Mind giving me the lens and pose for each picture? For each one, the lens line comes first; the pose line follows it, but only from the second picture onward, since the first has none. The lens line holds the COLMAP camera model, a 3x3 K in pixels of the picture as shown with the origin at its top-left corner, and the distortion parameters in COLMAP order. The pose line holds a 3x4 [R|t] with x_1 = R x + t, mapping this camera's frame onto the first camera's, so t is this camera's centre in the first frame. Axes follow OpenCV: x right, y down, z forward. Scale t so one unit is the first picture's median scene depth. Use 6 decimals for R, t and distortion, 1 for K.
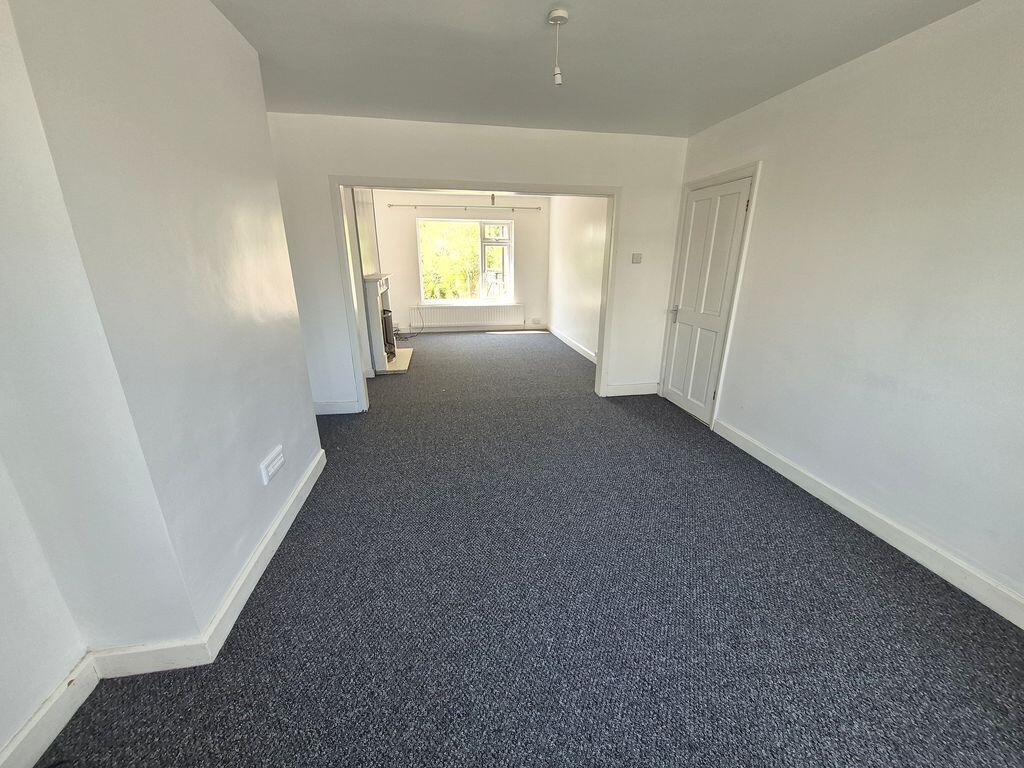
lens RADIAL K [[398.1, 0, 516.6], [0, 398.1, 388.5], [0, 0, 1]] dist [0.003215, -0.004733]
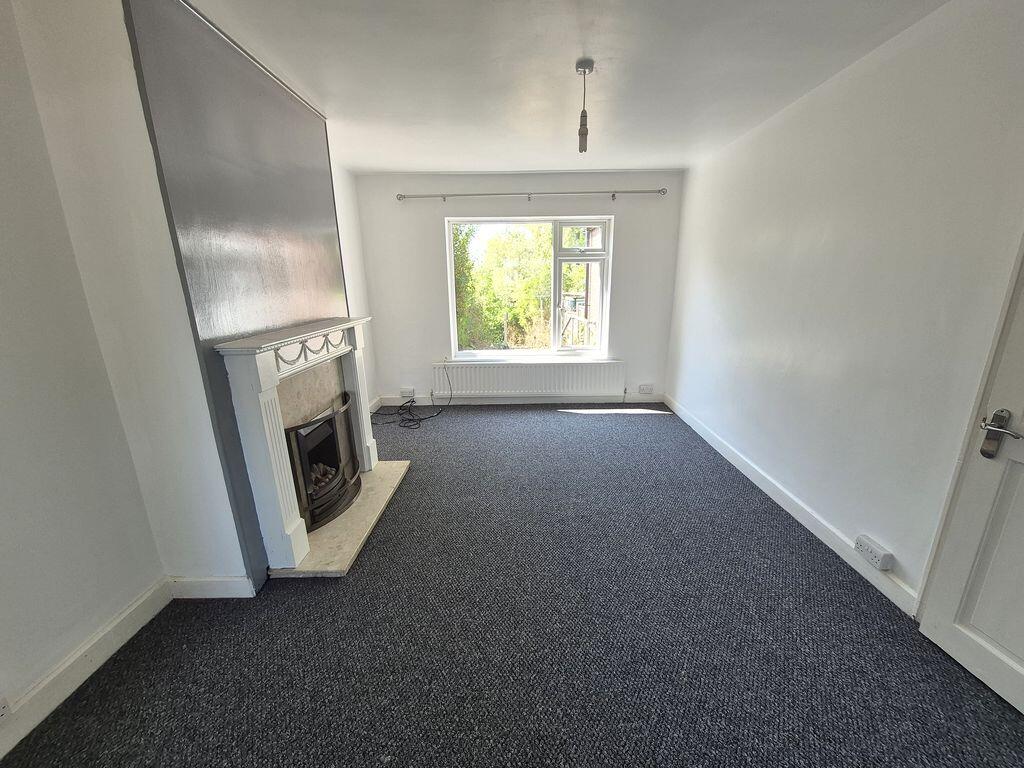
lens RADIAL K [[398.1, 0, 516.6], [0, 398.1, 388.5], [0, 0, 1]] dist [0.003215, -0.004733]
pose [[0.982269, 0.033704, -0.184423, -0.029144], [-0.043292, 0.997899, -0.048209, -0.140538], [0.182410, 0.055338, 0.981664, 0.420519]]
